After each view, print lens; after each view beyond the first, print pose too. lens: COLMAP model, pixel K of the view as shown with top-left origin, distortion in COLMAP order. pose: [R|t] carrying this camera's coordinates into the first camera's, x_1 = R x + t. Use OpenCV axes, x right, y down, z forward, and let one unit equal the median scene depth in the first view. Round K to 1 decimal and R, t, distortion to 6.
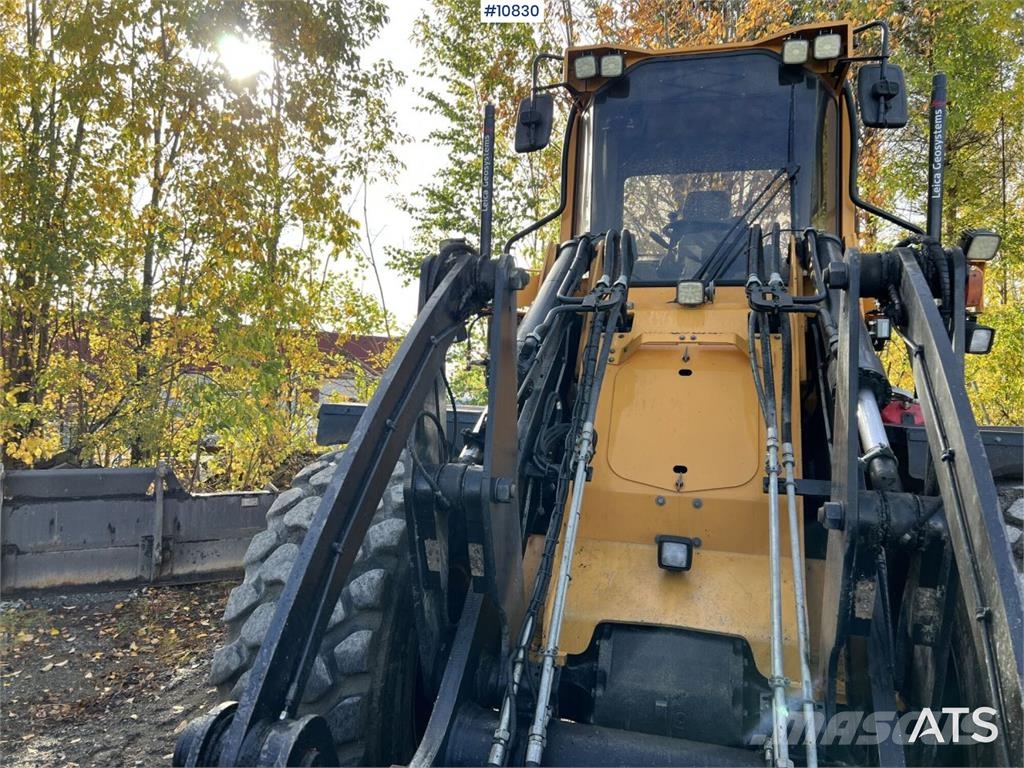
lens RADIAL K [[769.2, 0, 510.2], [0, 769.2, 370.3], [0, 0, 1]] dist [0.058694, -0.066712]
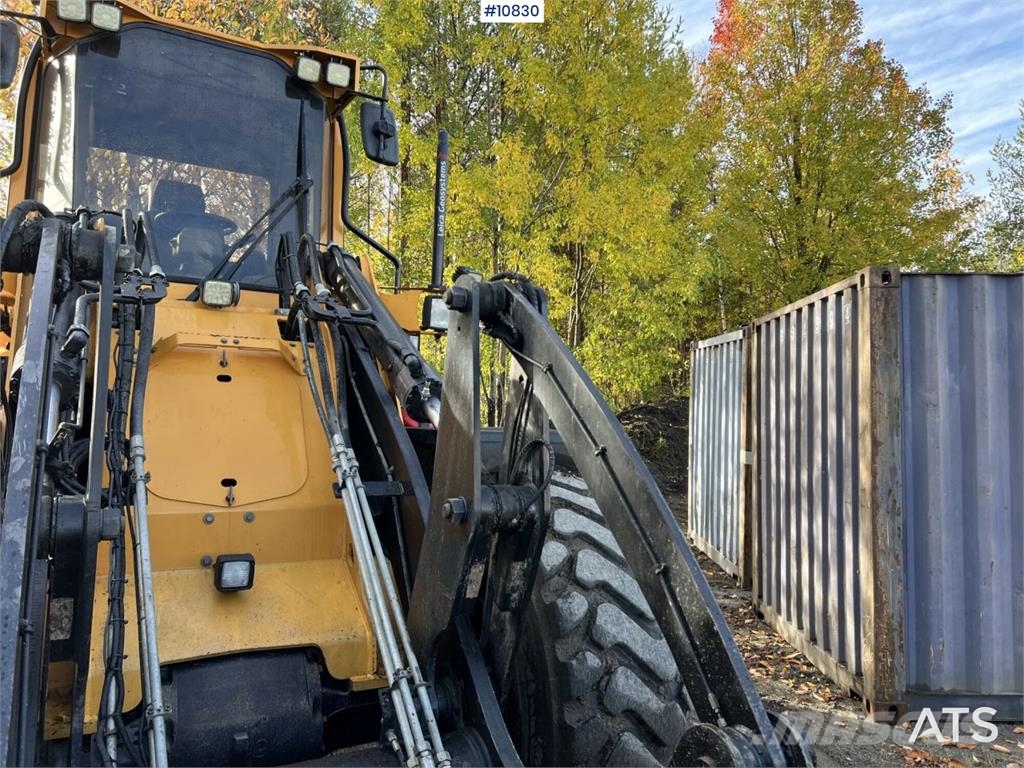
lens RADIAL K [[769.2, 0, 516.9], [0, 769.2, 373.3], [0, 0, 1]] dist [0.058694, -0.066712]
pose [[0.702680, 0.027286, 0.710982, -0.182443], [-0.025150, 0.999592, -0.013505, 0.000393], [-0.711061, -0.008392, 0.703080, 0.086118]]
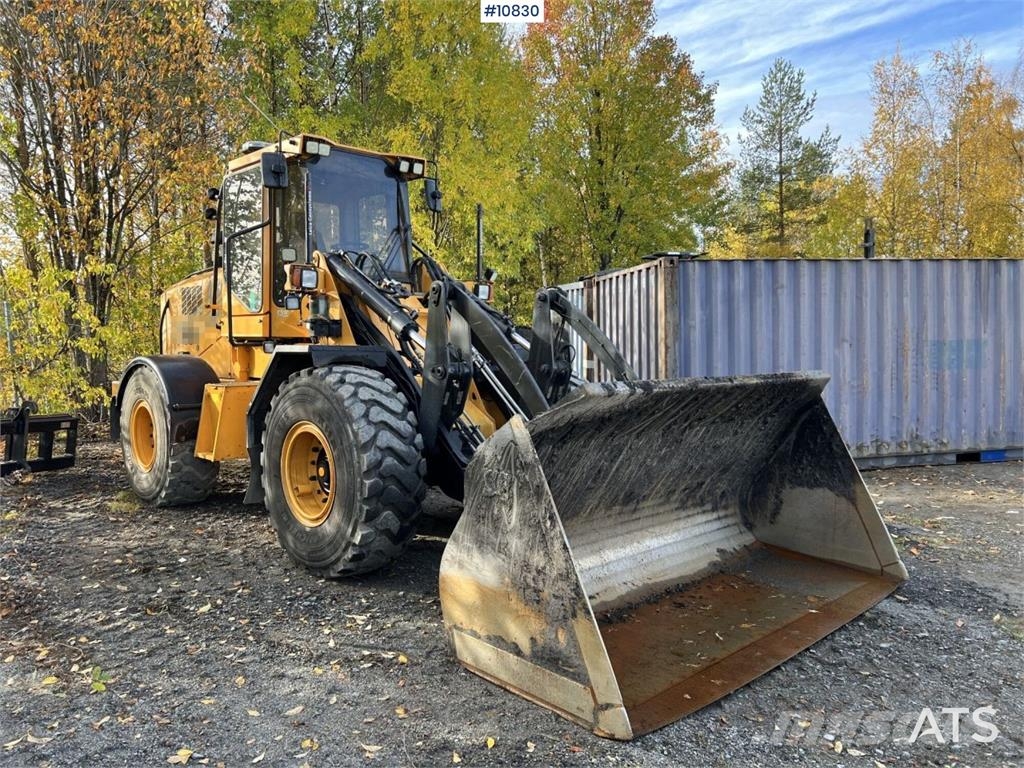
lens RADIAL K [[769.2, 0, 506.2], [0, 769.2, 383.7], [0, 0, 1]] dist [0.058694, -0.066712]
pose [[0.508427, -0.076047, 0.857740, -1.440072], [0.002676, 0.996227, 0.086740, -0.021754], [-0.861101, -0.041805, 0.506713, -0.311216]]
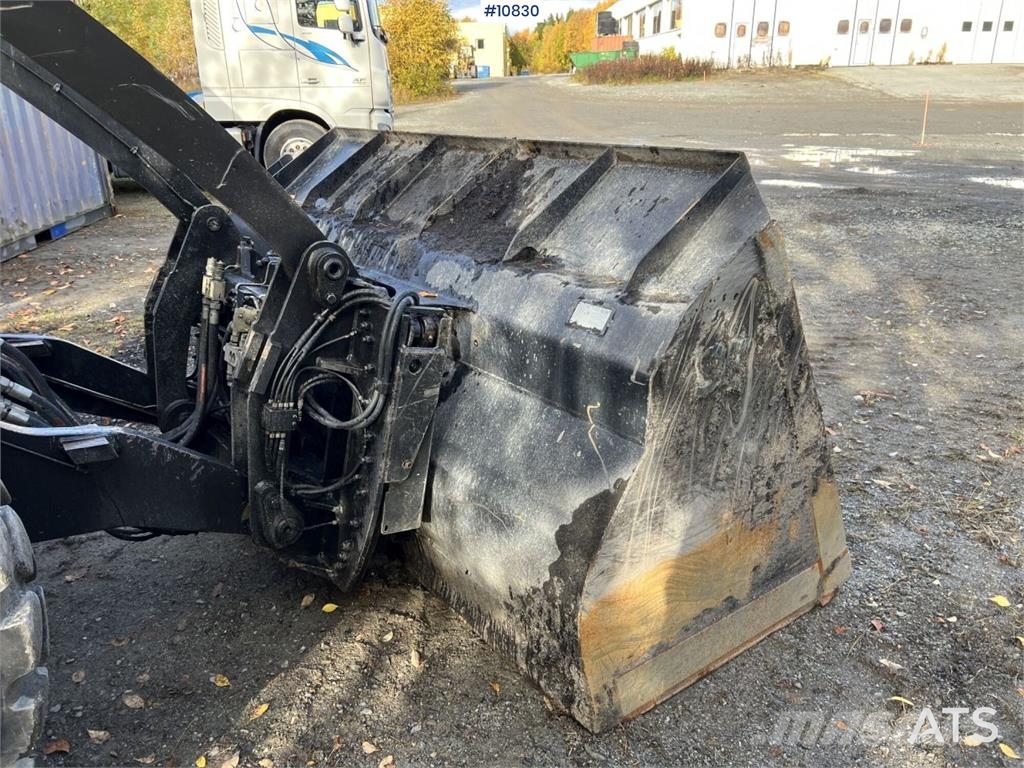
lens RADIAL K [[769.2, 0, 513.3], [0, 769.2, 373.8], [0, 0, 1]] dist [0.058694, -0.066712]
pose [[-0.794168, -0.231054, 0.562060, -0.686385], [-0.030889, 0.939052, 0.342384, 0.031231], [-0.606913, 0.254549, -0.752902, 0.824165]]
